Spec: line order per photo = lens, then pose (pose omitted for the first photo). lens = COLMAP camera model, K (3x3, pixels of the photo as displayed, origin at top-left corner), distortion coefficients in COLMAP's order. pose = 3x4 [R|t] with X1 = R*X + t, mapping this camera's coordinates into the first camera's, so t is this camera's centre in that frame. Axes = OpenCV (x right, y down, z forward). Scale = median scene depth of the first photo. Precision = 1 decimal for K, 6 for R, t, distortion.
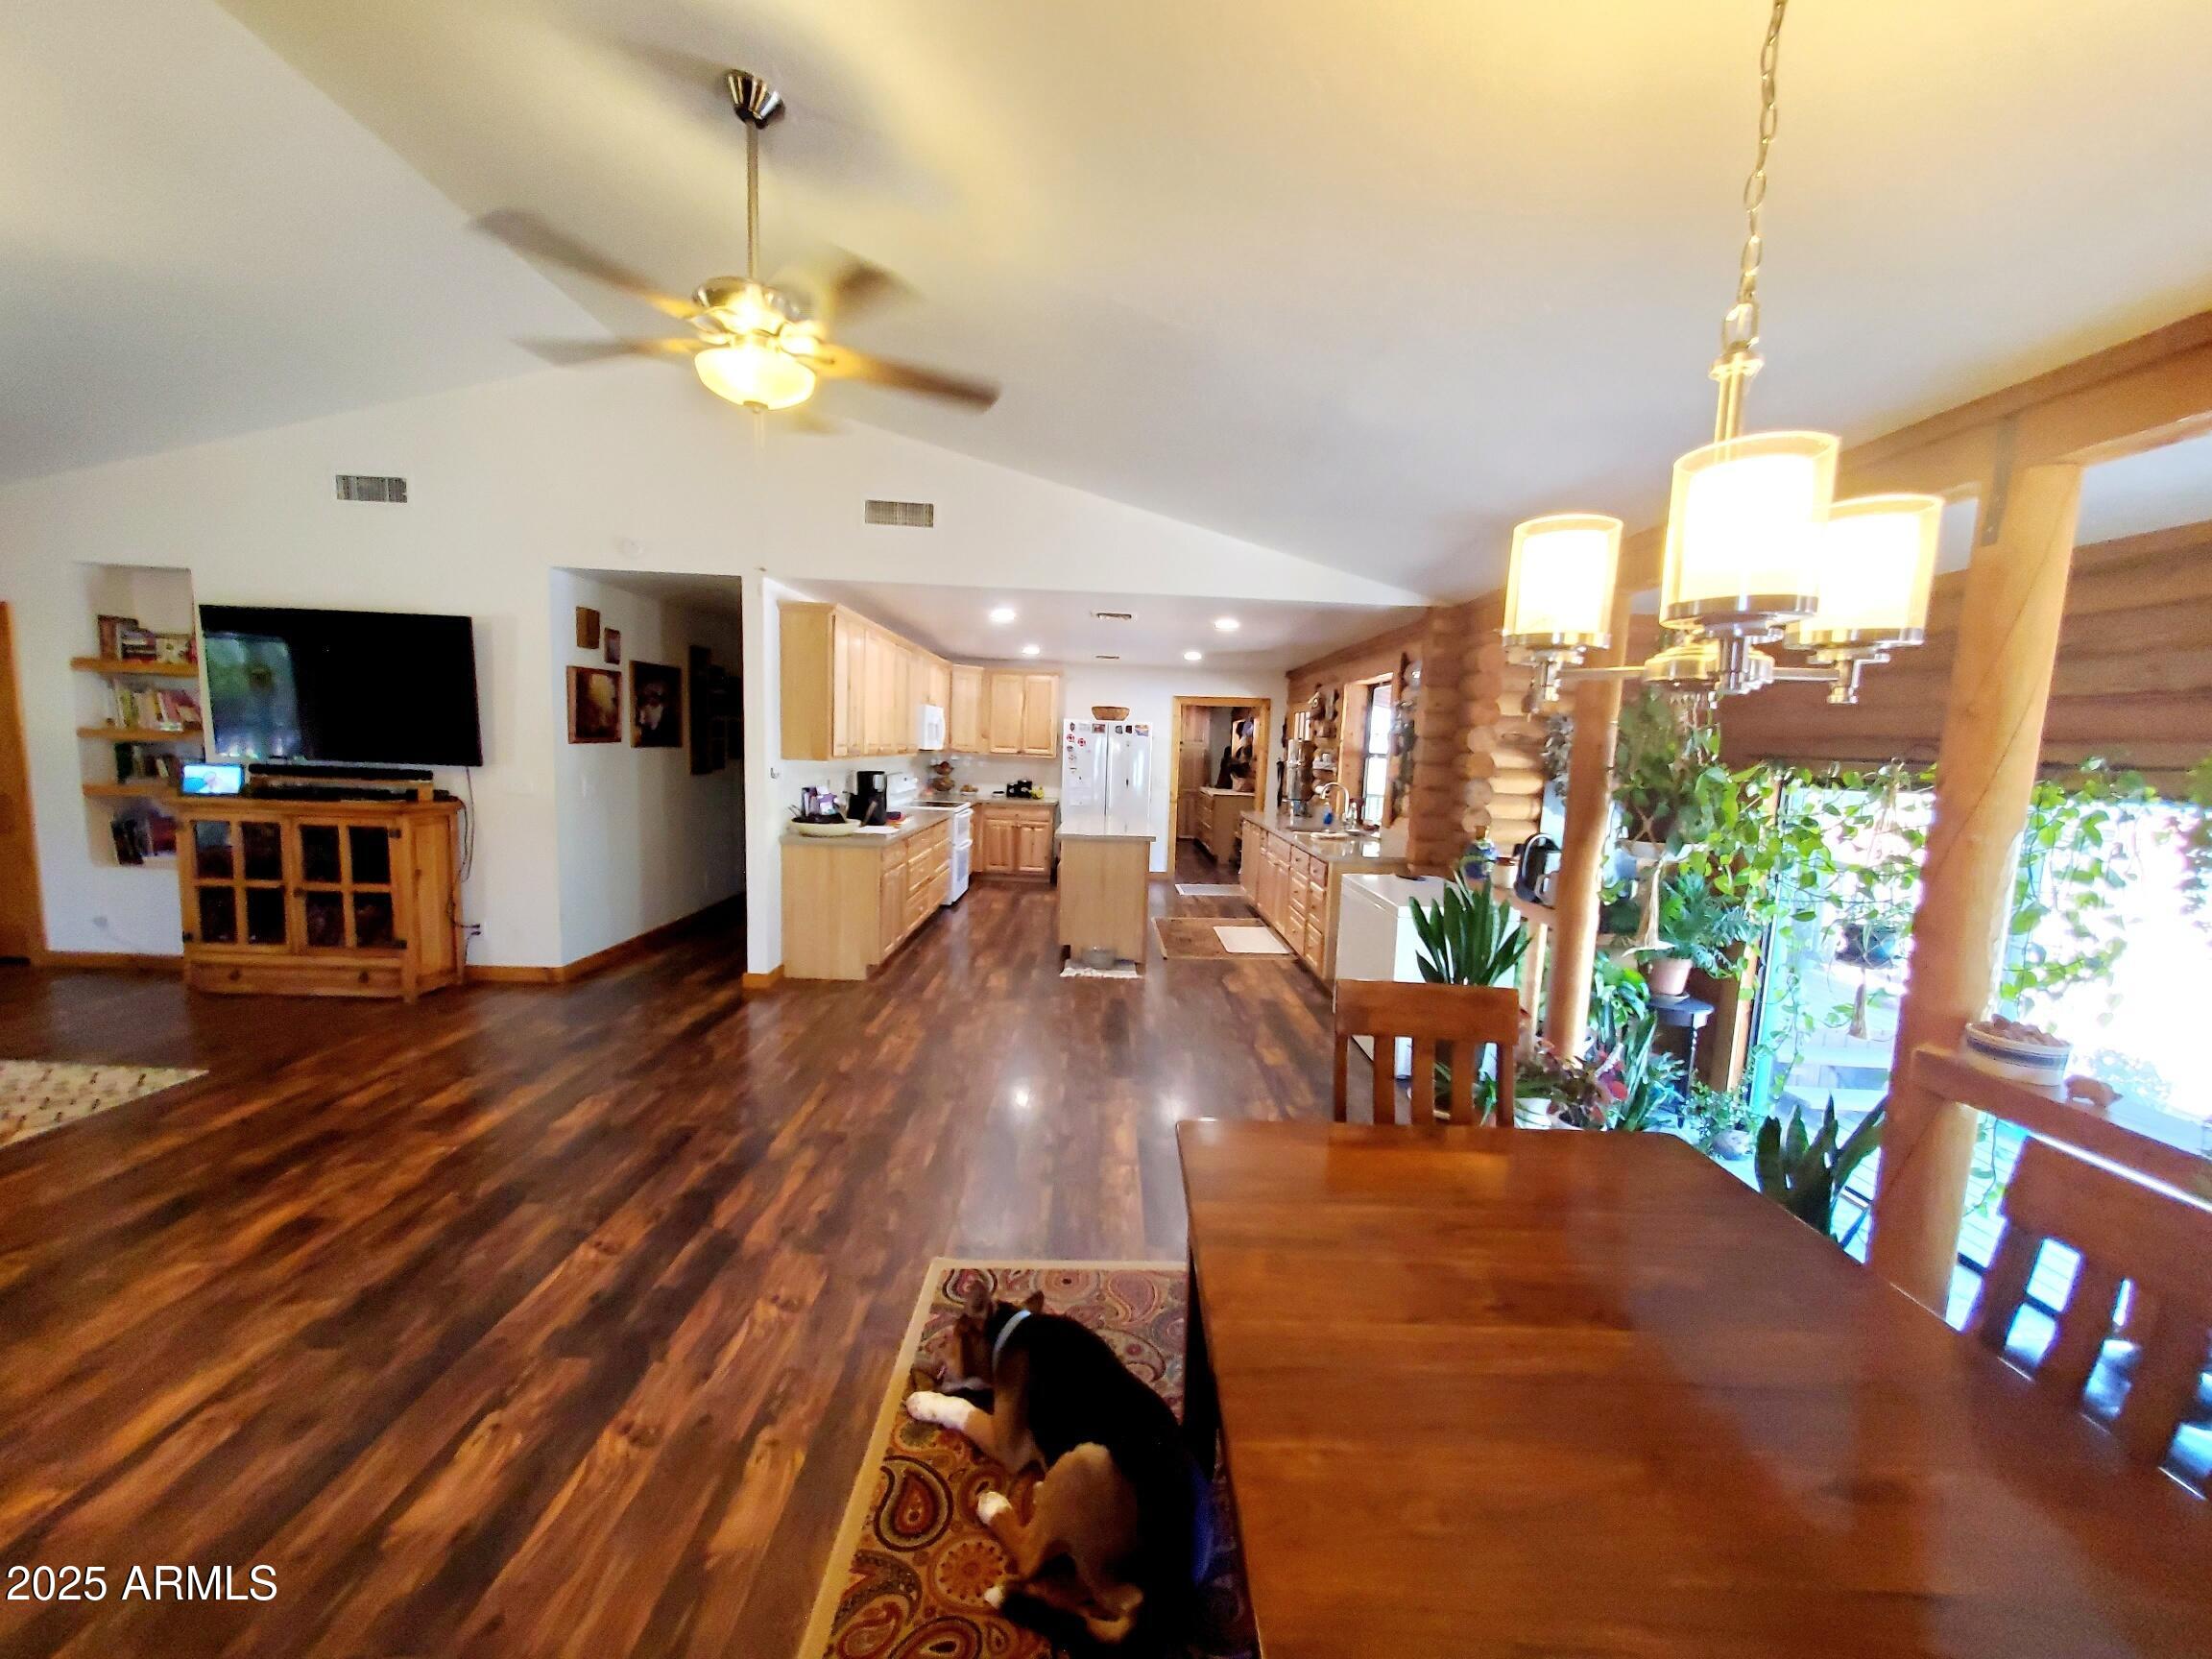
lens RADIAL K [[877.0, 0, 1123.4], [0, 877.0, 840.2], [0, 0, 1]] dist [0.010147, 0.000624]
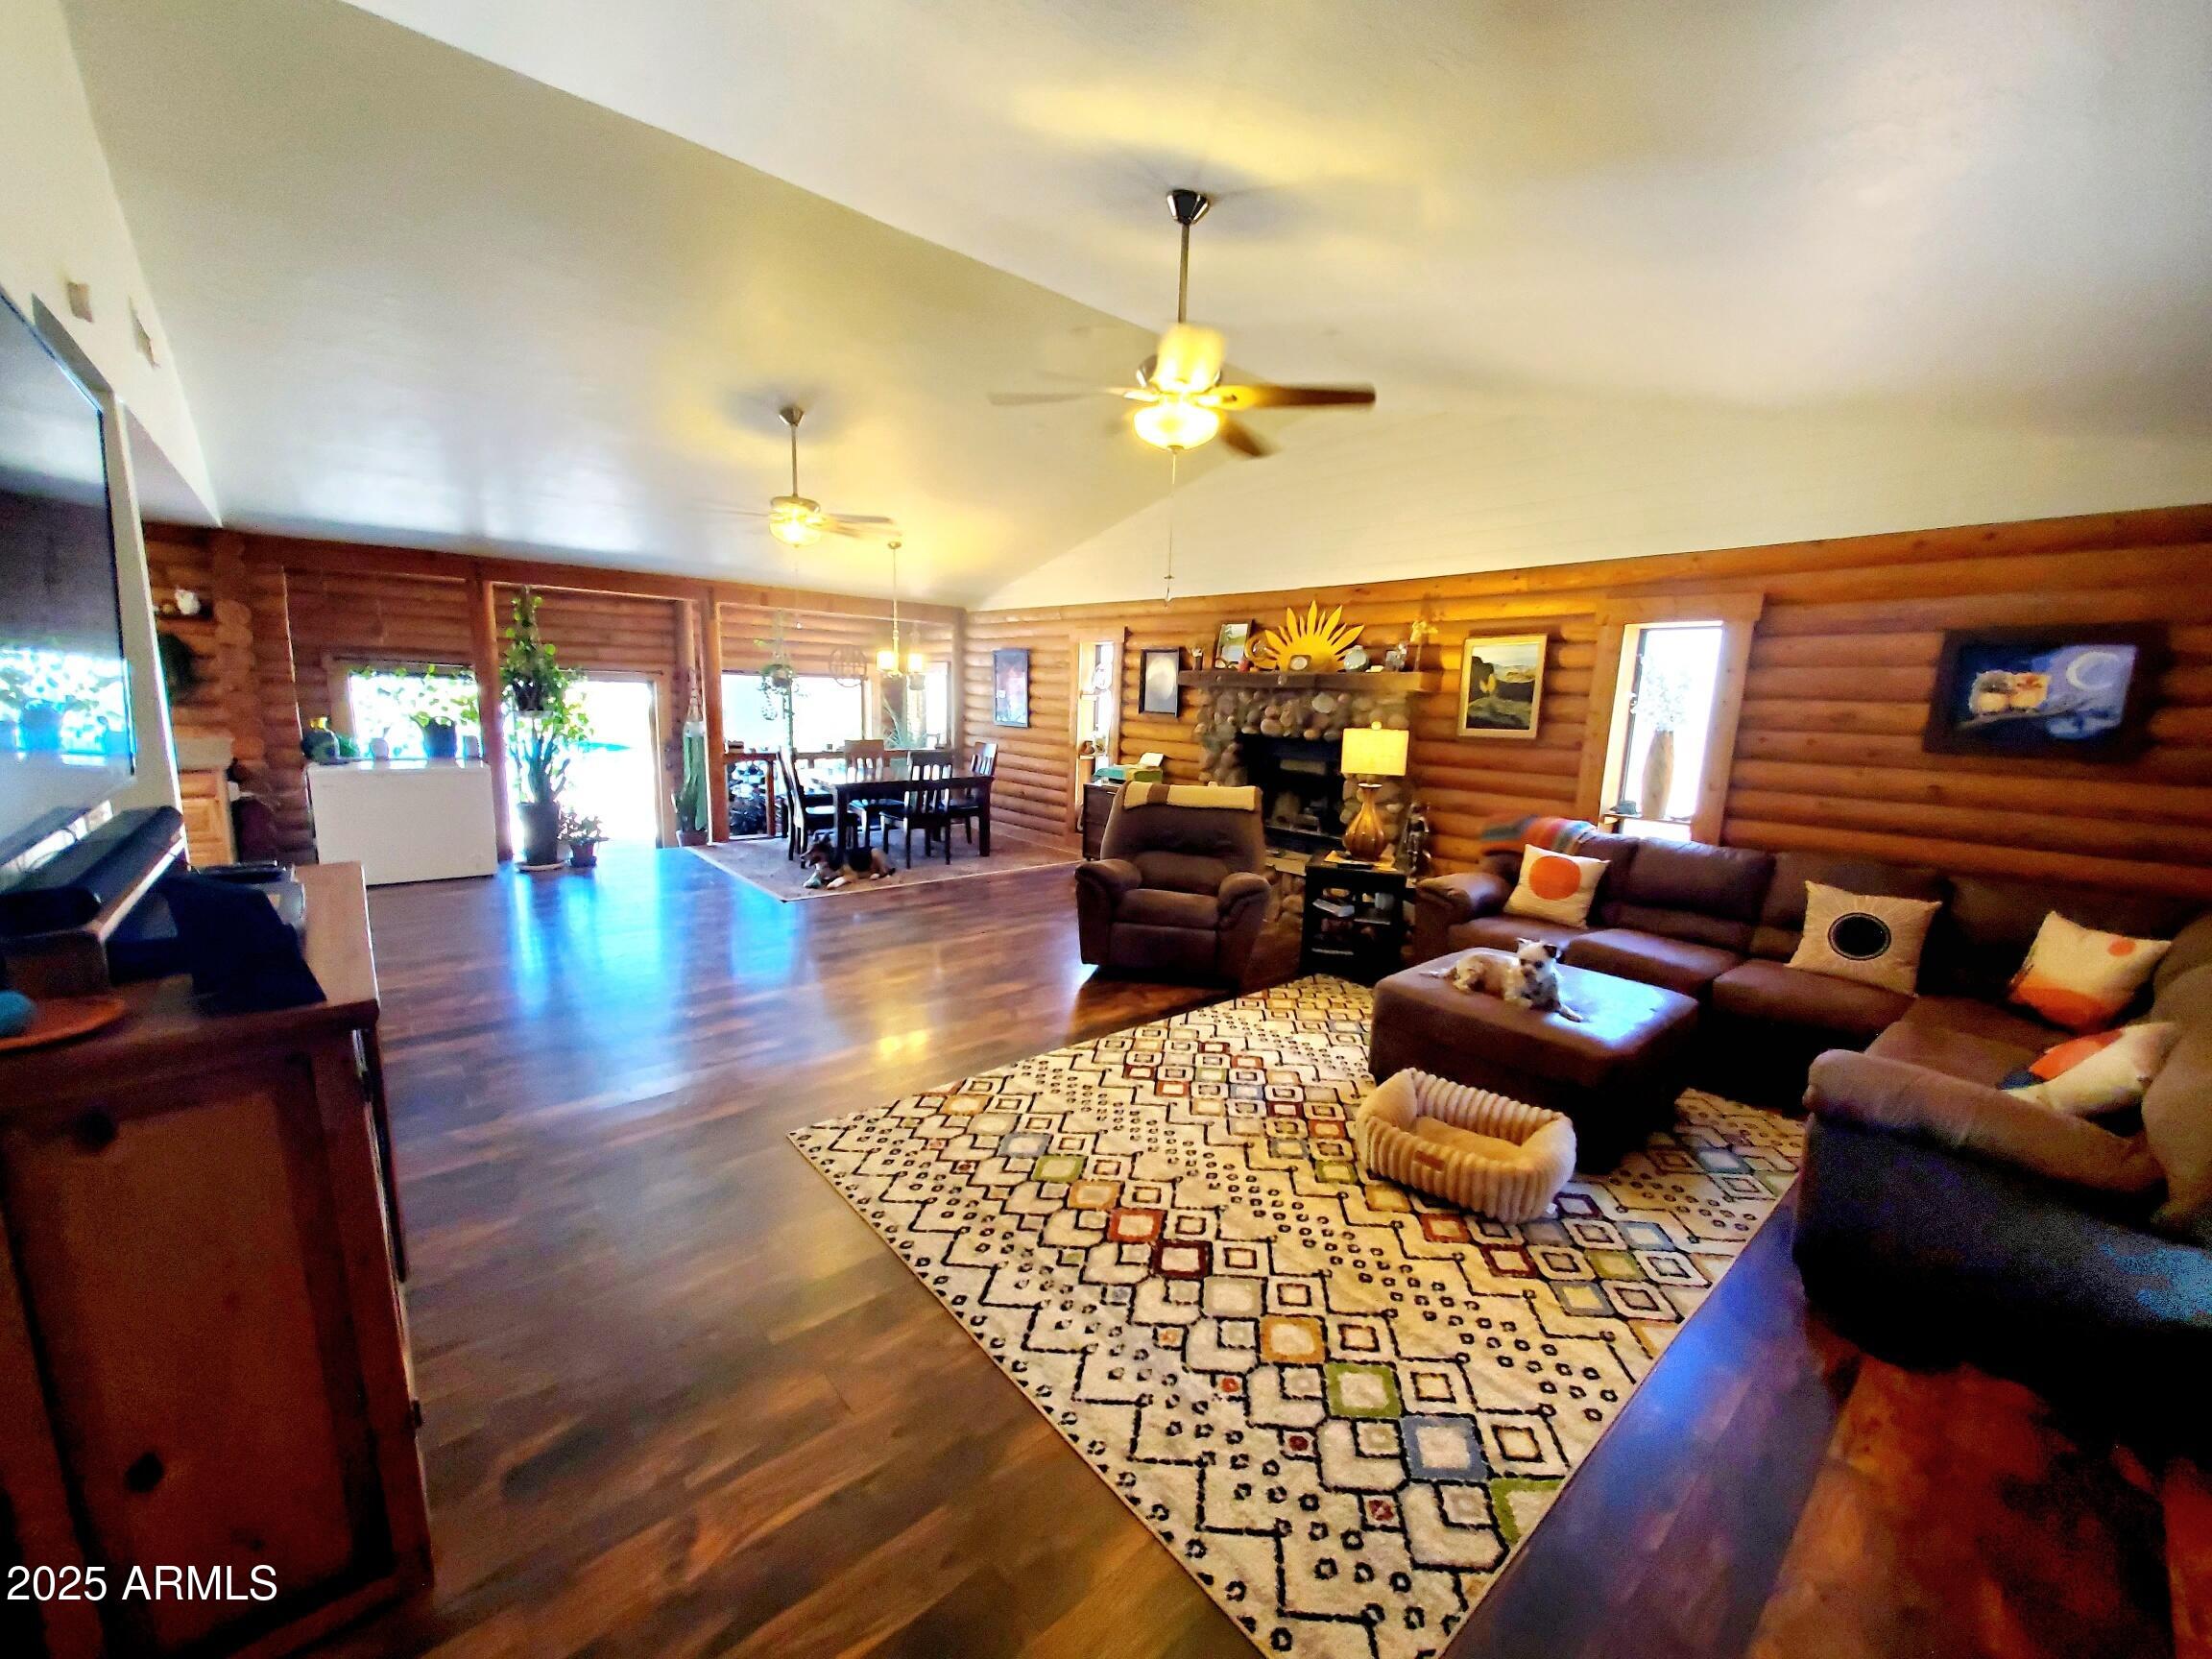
lens RADIAL K [[877.0, 0, 1123.4], [0, 877.0, 840.2], [0, 0, 1]] dist [0.010147, 0.000624]
pose [[-0.645958, -0.190630, 0.739188, -1.349405], [0.021222, 0.963459, 0.267013, -0.160906], [-0.763078, 0.188167, -0.618308, 0.917424]]
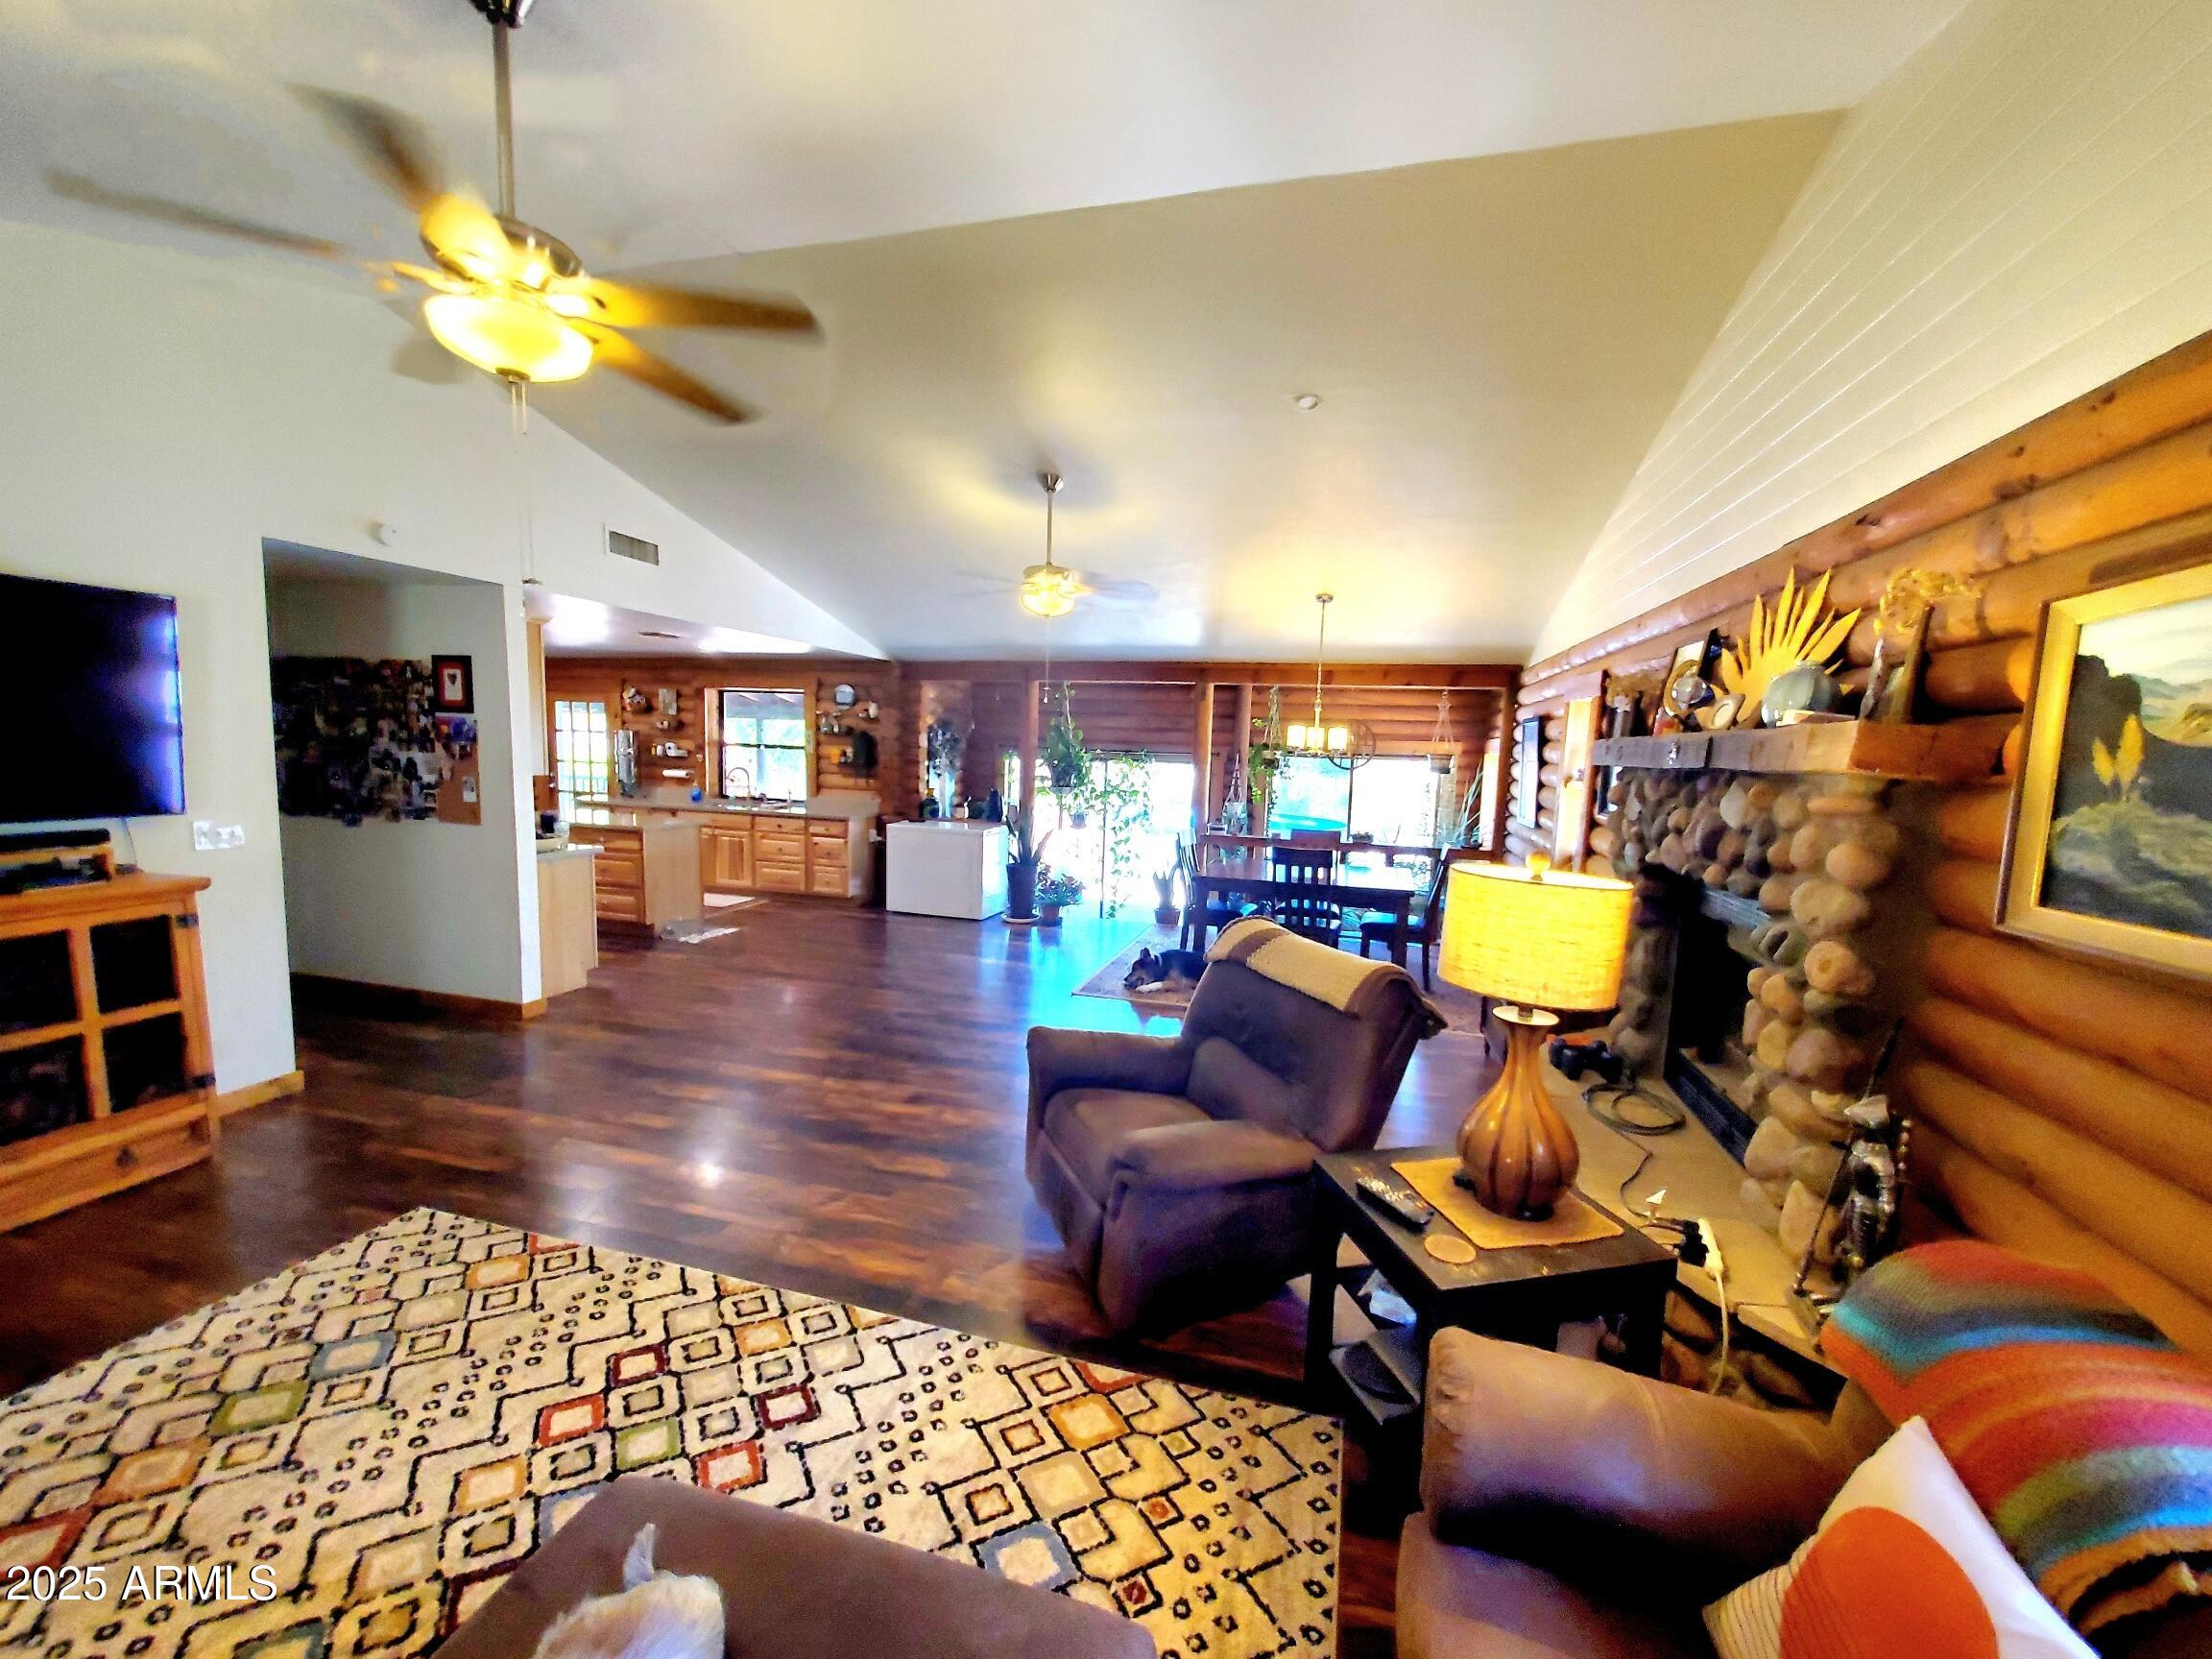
lens RADIAL K [[869.9, 0, 1125.3], [0, 869.9, 843.0], [0, 0, 1]] dist [0.002264, -0.000277]
pose [[0.285174, -0.137107, 0.948619, -1.176232], [0.084634, 0.989452, 0.117566, -0.080426], [-0.954732, 0.046759, 0.293770, 0.103942]]
